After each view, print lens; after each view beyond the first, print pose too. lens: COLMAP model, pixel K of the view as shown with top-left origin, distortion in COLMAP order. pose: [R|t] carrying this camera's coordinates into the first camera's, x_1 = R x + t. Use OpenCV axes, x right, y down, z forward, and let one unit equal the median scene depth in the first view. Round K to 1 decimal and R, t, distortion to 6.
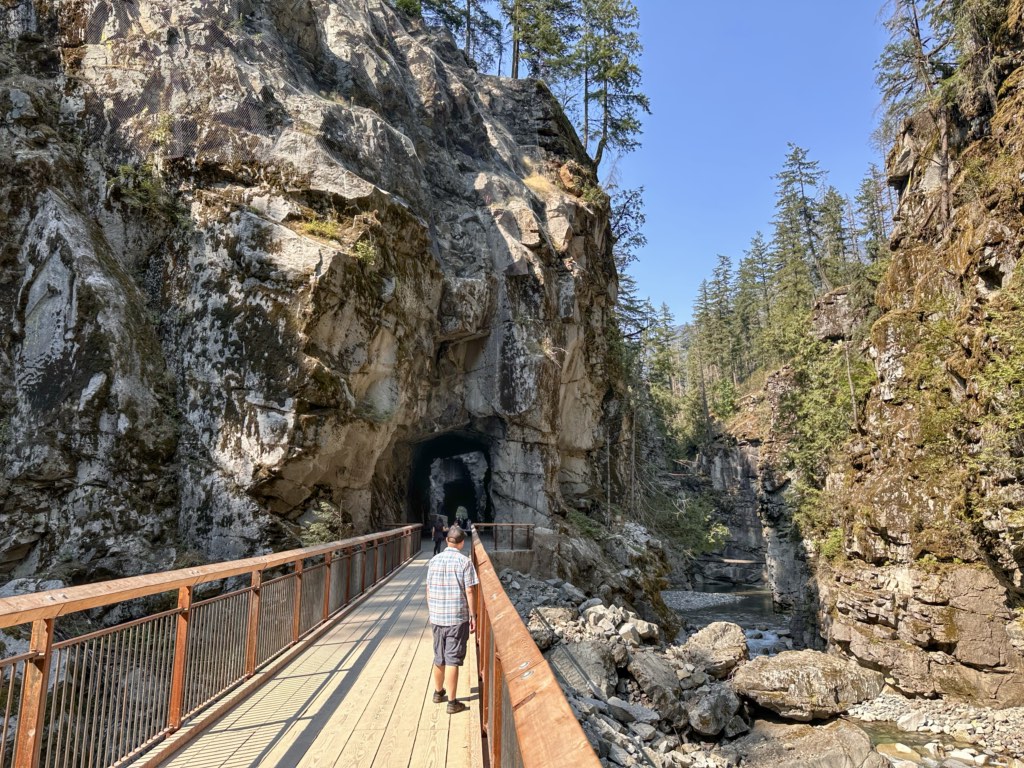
lens RADIAL K [[716.9, 0, 518.2], [0, 716.9, 383.2], [0, 0, 1]] dist [0.006937, 0.000158]
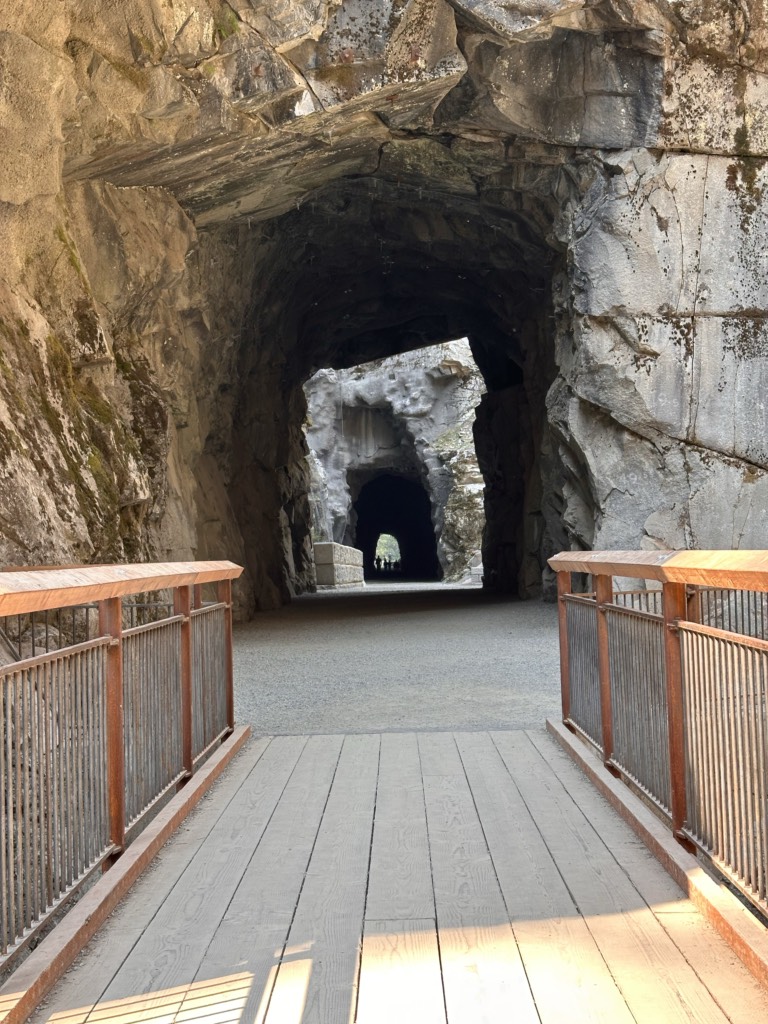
lens RADIAL K [[1431.0, 0, 383.3], [0, 1431.0, 511.3], [0, 0, 1]] dist [0.010132, 0.000000]
pose [[0.996541, -0.033938, -0.075863, -0.064566], [0.045050, 0.987667, 0.149946, 0.115328], [0.069839, -0.152845, 0.985779, 0.578200]]
